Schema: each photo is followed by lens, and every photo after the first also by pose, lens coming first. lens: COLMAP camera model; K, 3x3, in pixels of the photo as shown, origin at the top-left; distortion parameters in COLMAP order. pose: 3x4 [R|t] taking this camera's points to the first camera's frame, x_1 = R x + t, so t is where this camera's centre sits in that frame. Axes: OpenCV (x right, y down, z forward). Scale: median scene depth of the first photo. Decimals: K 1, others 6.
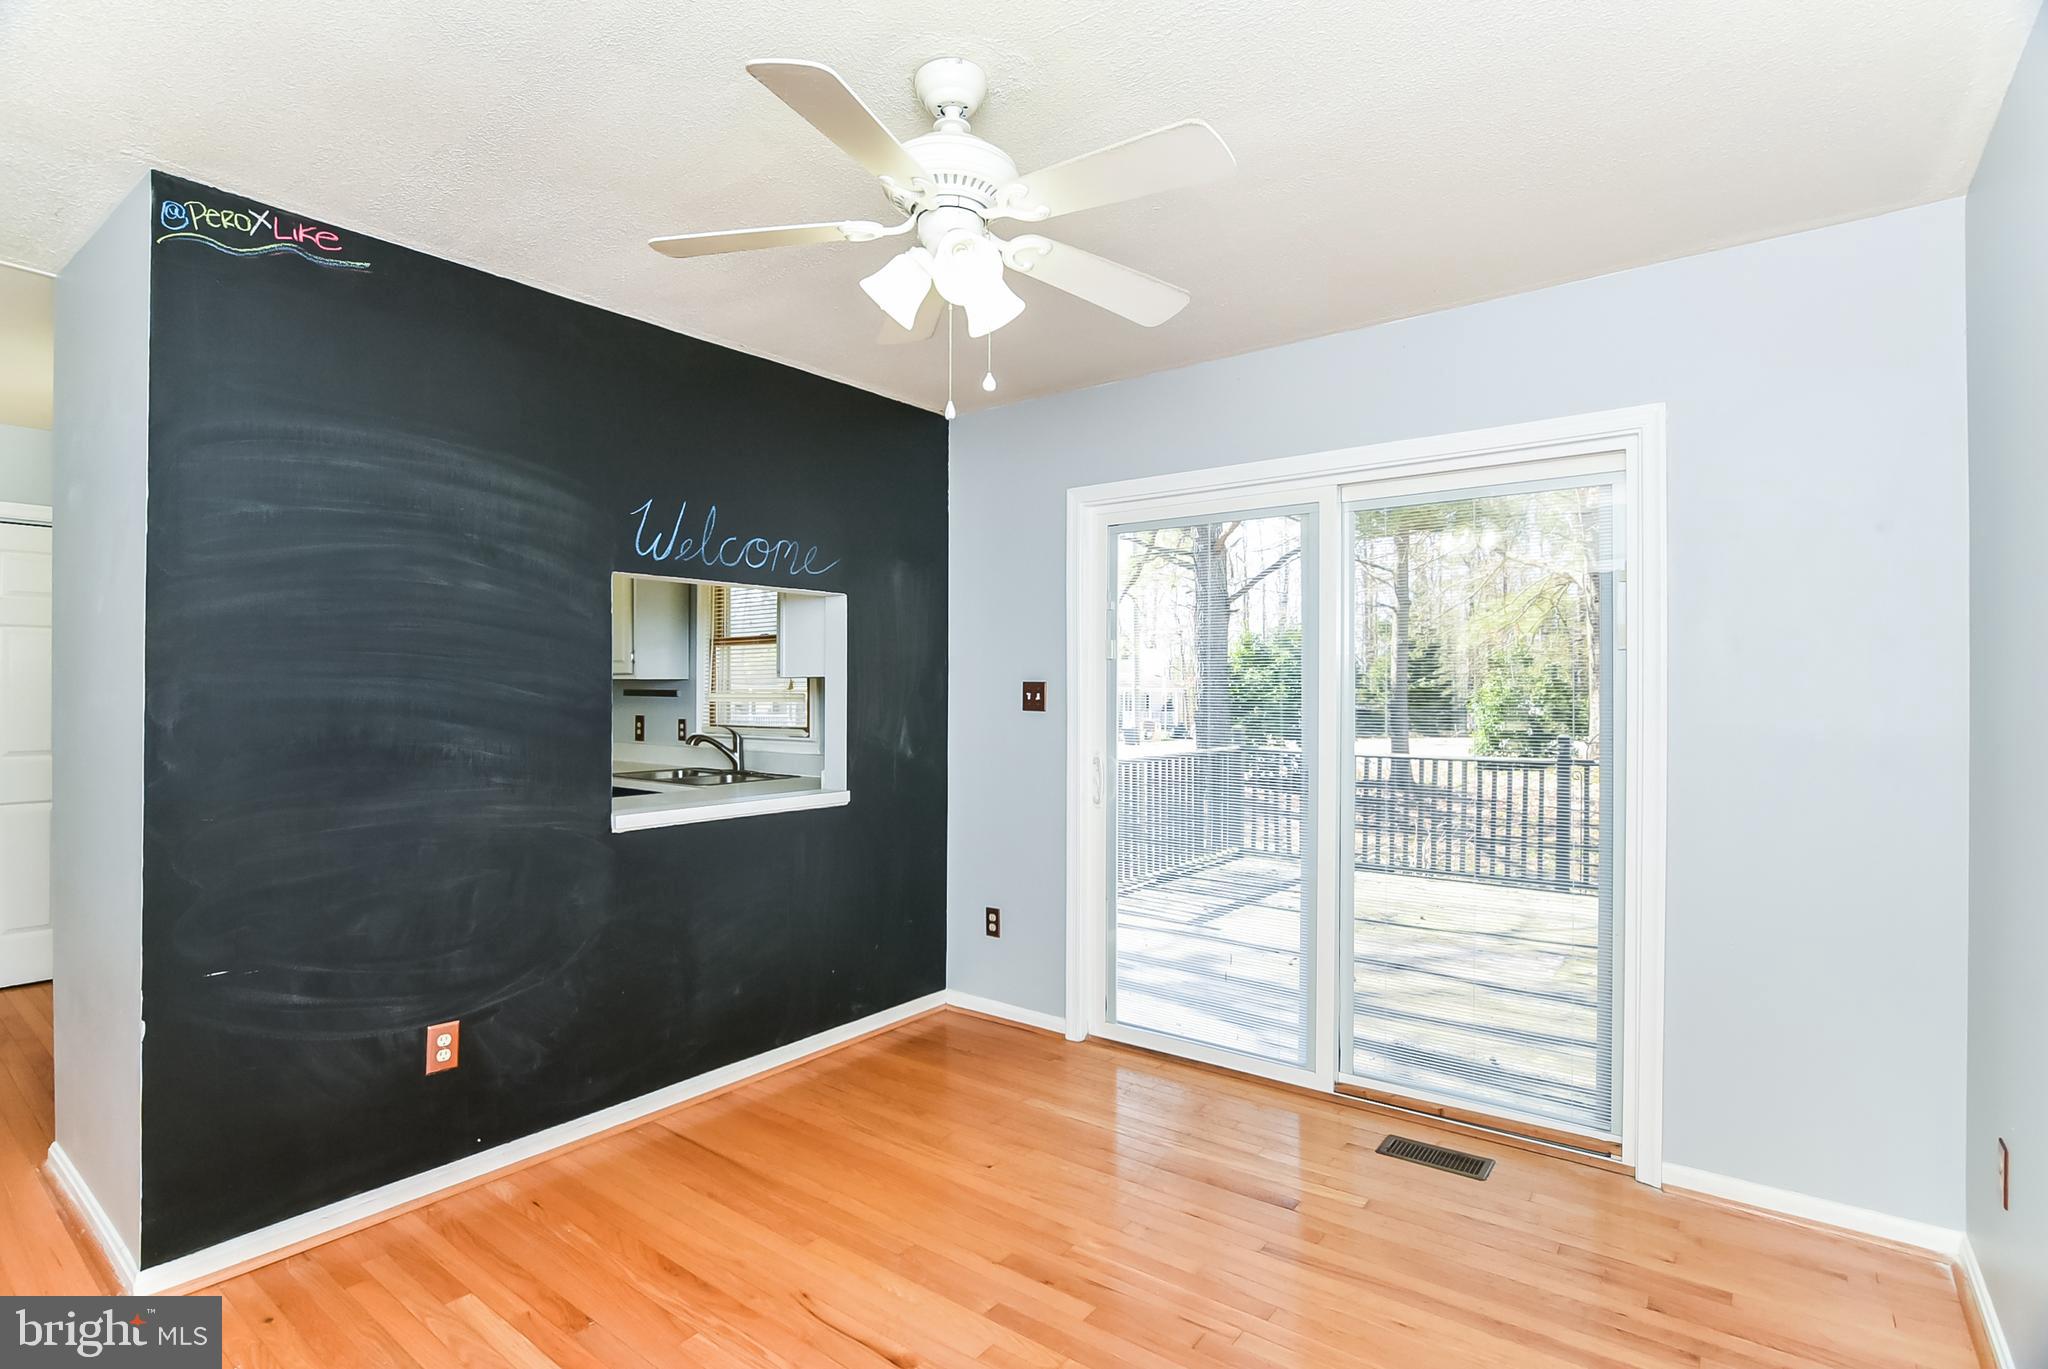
lens RADIAL K [[1002.7, 0, 1018.9], [0, 1002.7, 682.4], [0, 0, 1]] dist [-0.023198, 0.011231]
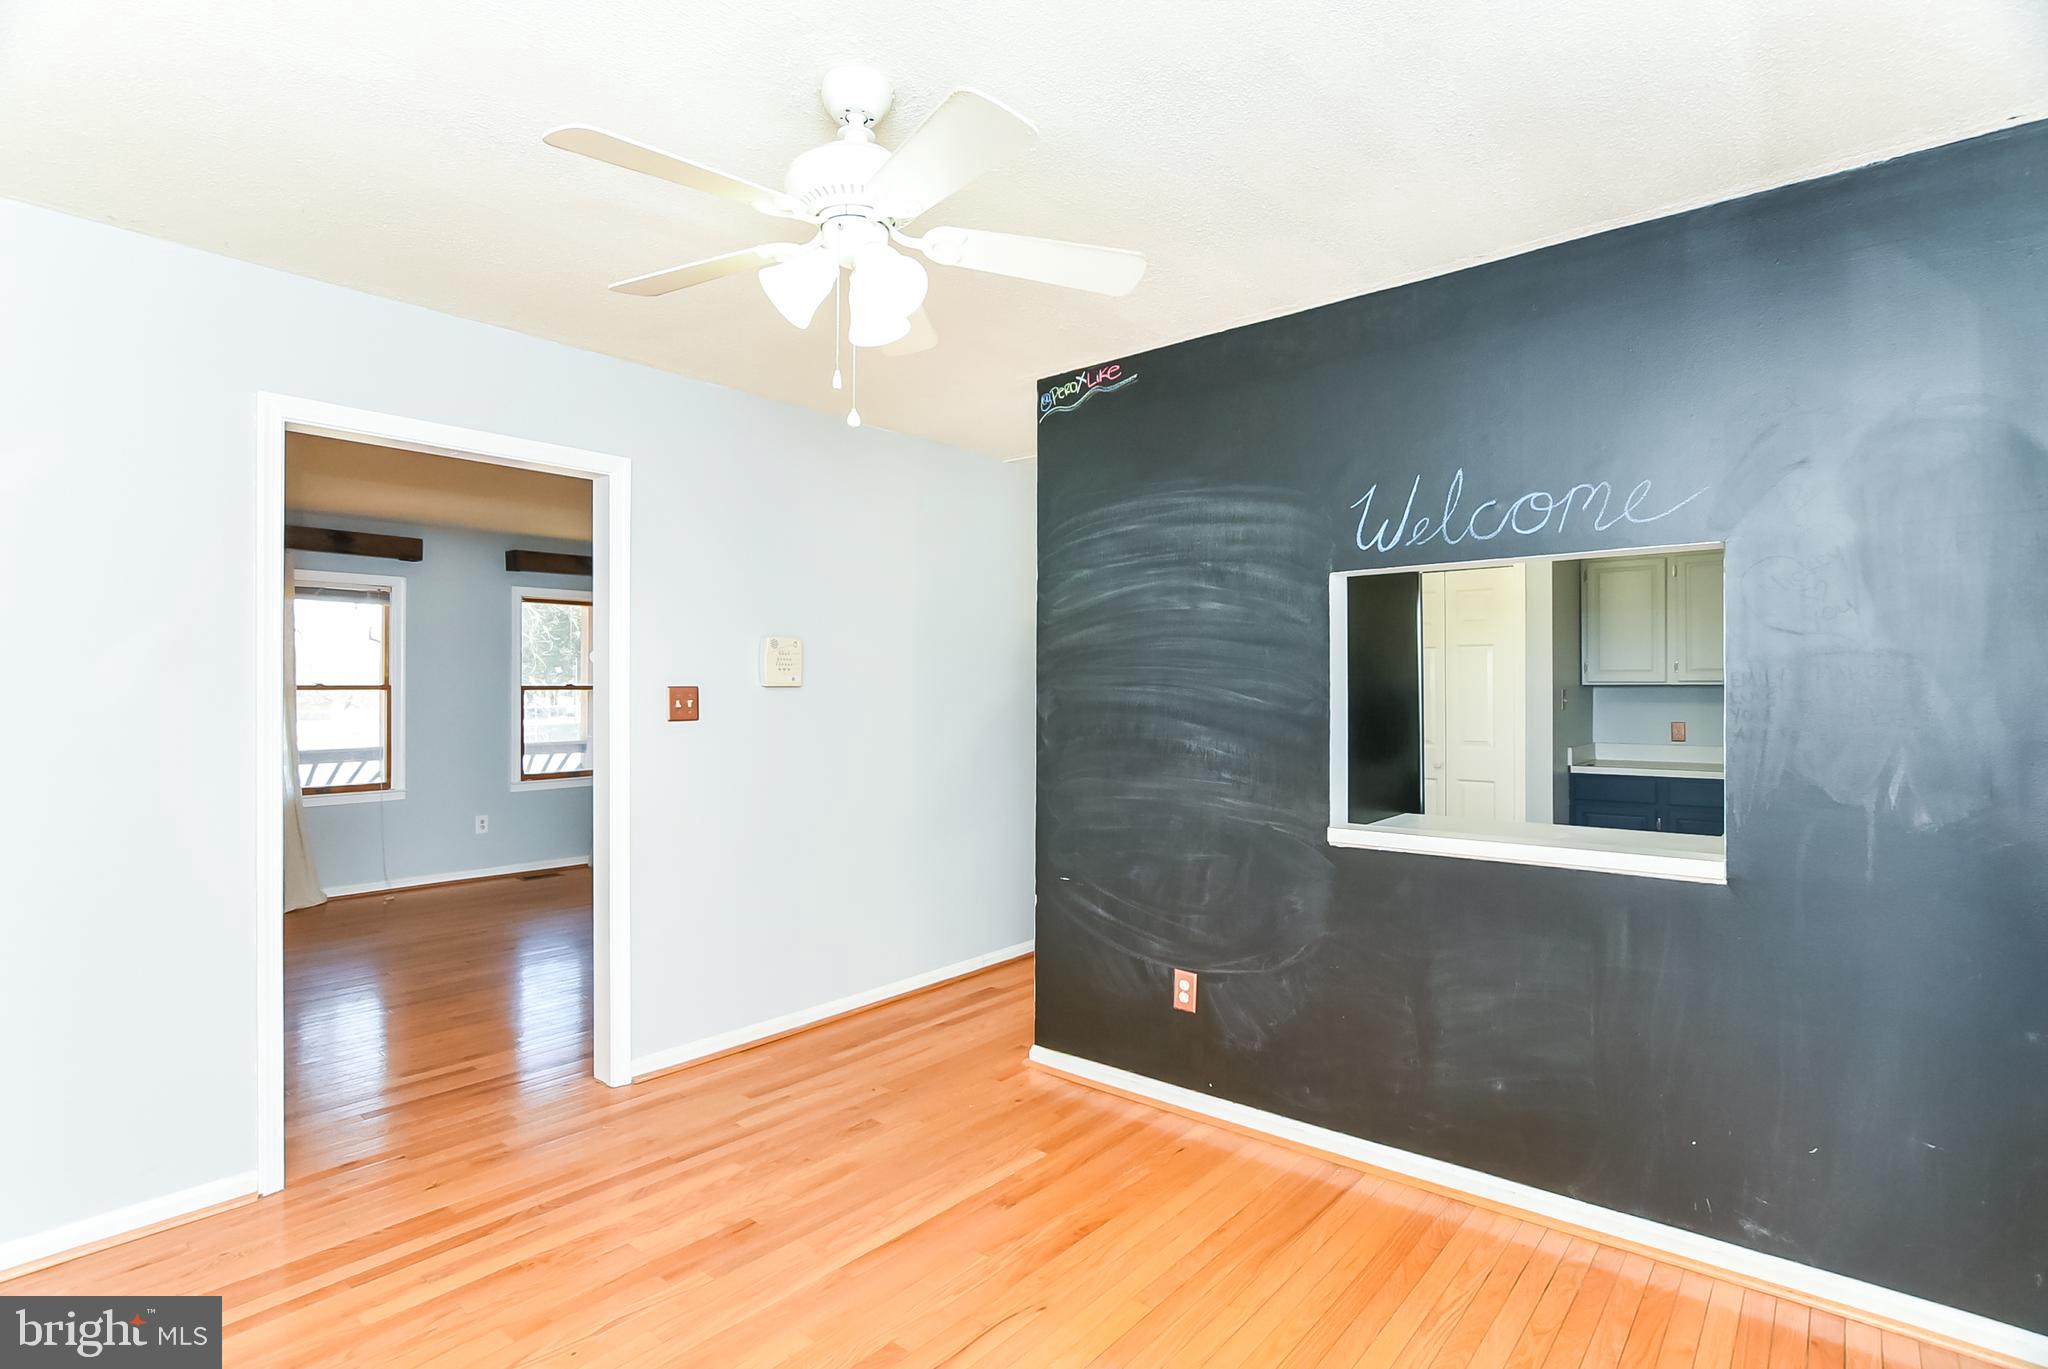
lens RADIAL K [[1002.7, 0, 1018.9], [0, 1002.7, 682.4], [0, 0, 1]] dist [-0.023198, 0.011231]
pose [[-0.042027, -0.008947, -0.999076, 0.575537], [0.007424, 0.999929, -0.009267, 0.001039], [0.999089, -0.007807, -0.041958, 0.754477]]
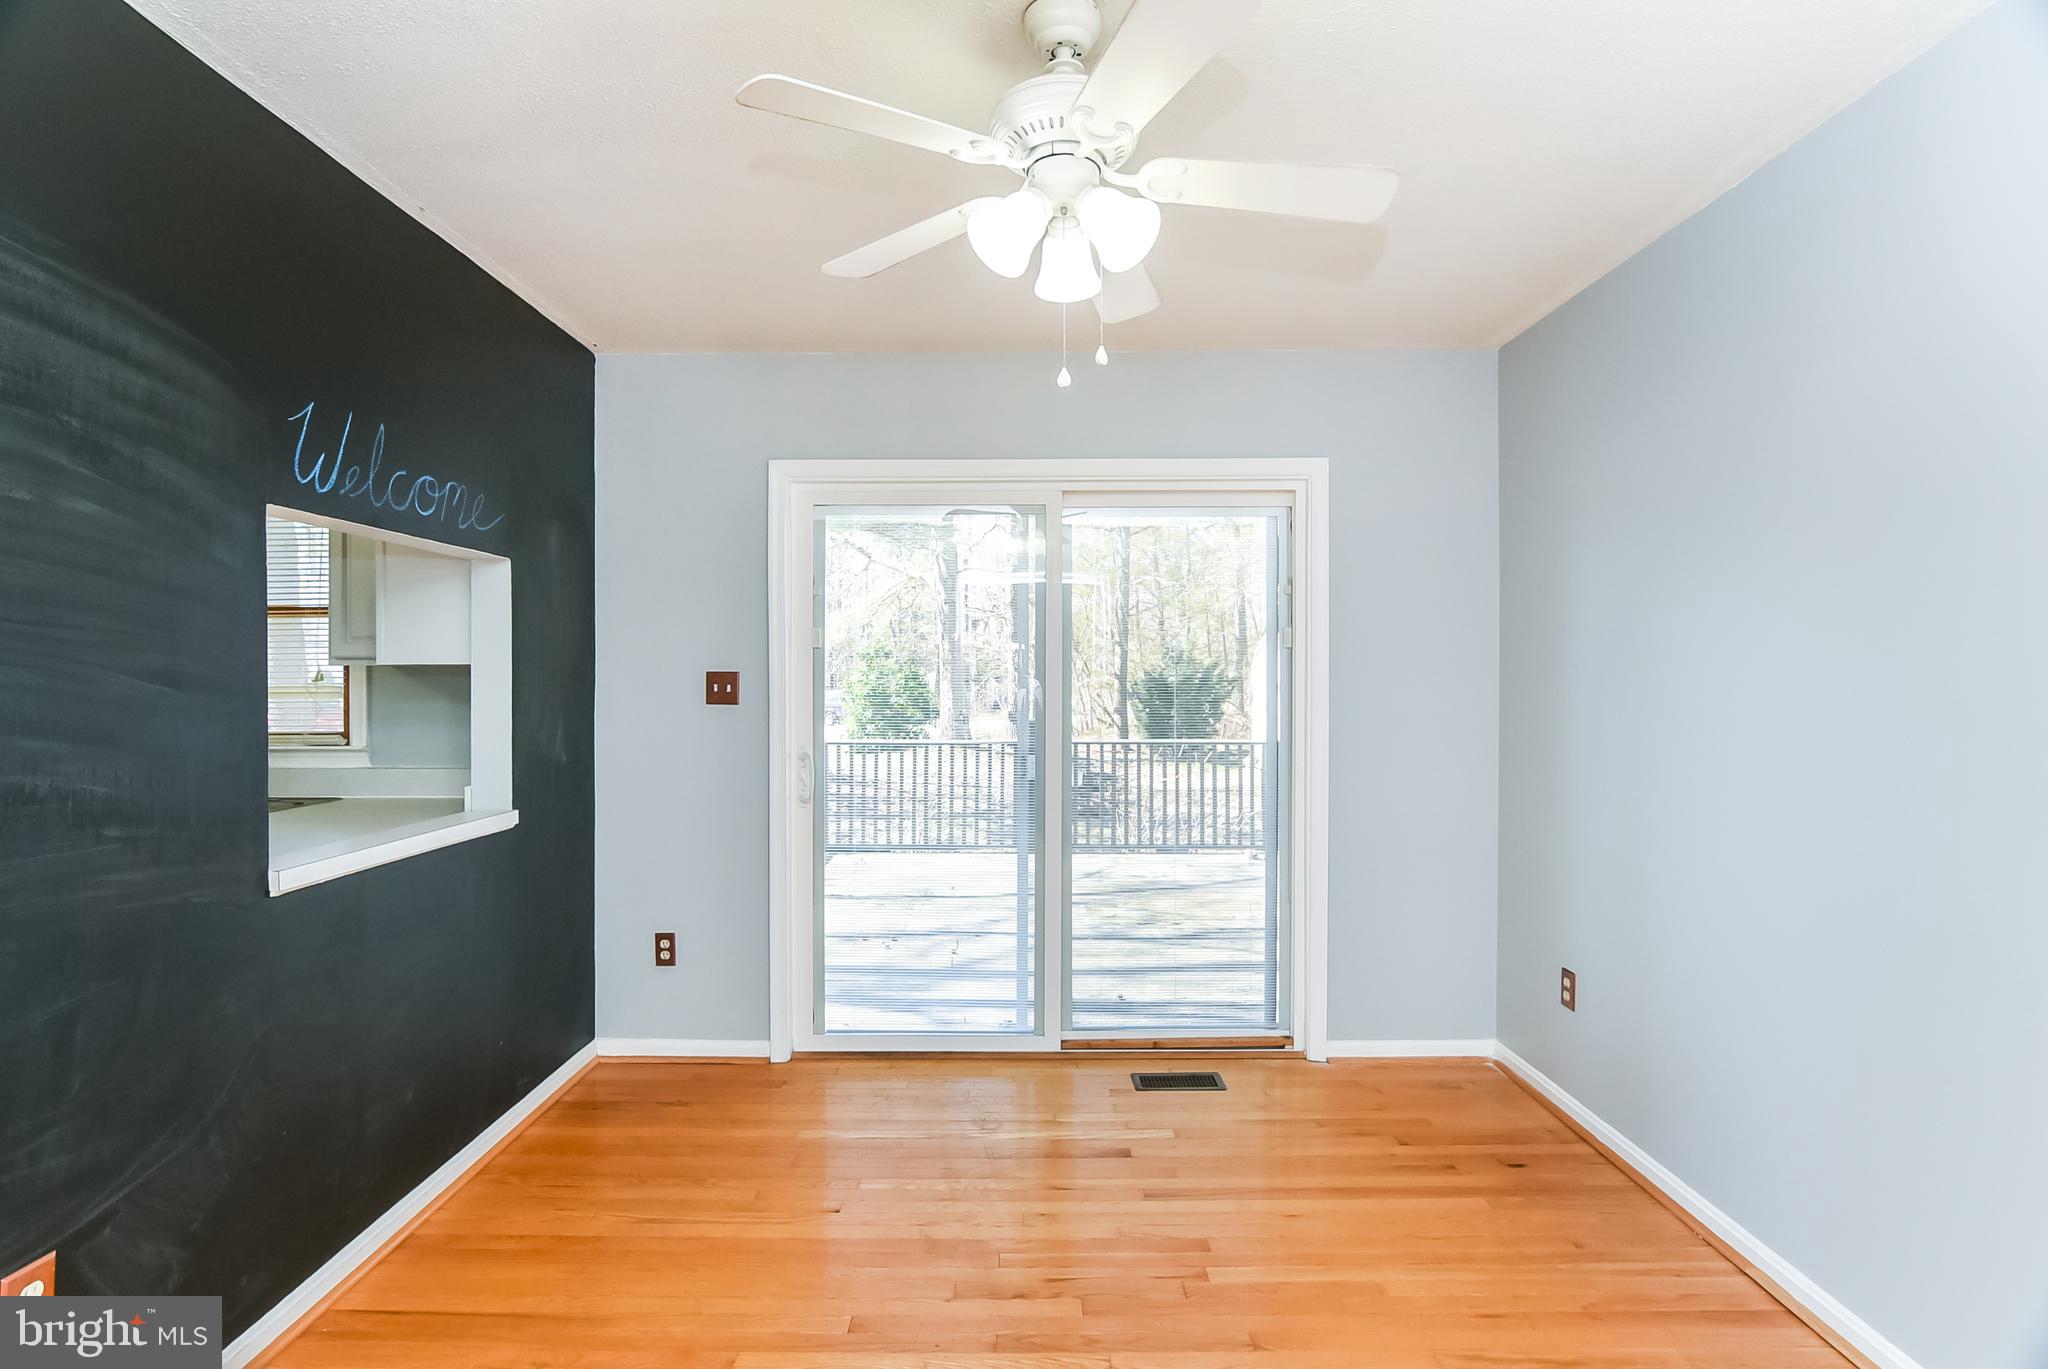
lens RADIAL K [[1002.7, 0, 1018.9], [0, 1002.7, 682.4], [0, 0, 1]] dist [-0.023198, 0.011231]
pose [[0.796221, -0.002229, 0.605002, -0.416216], [-0.003875, 0.999954, 0.008785, 0.000055], [-0.604993, -0.009339, 0.796176, 0.178943]]
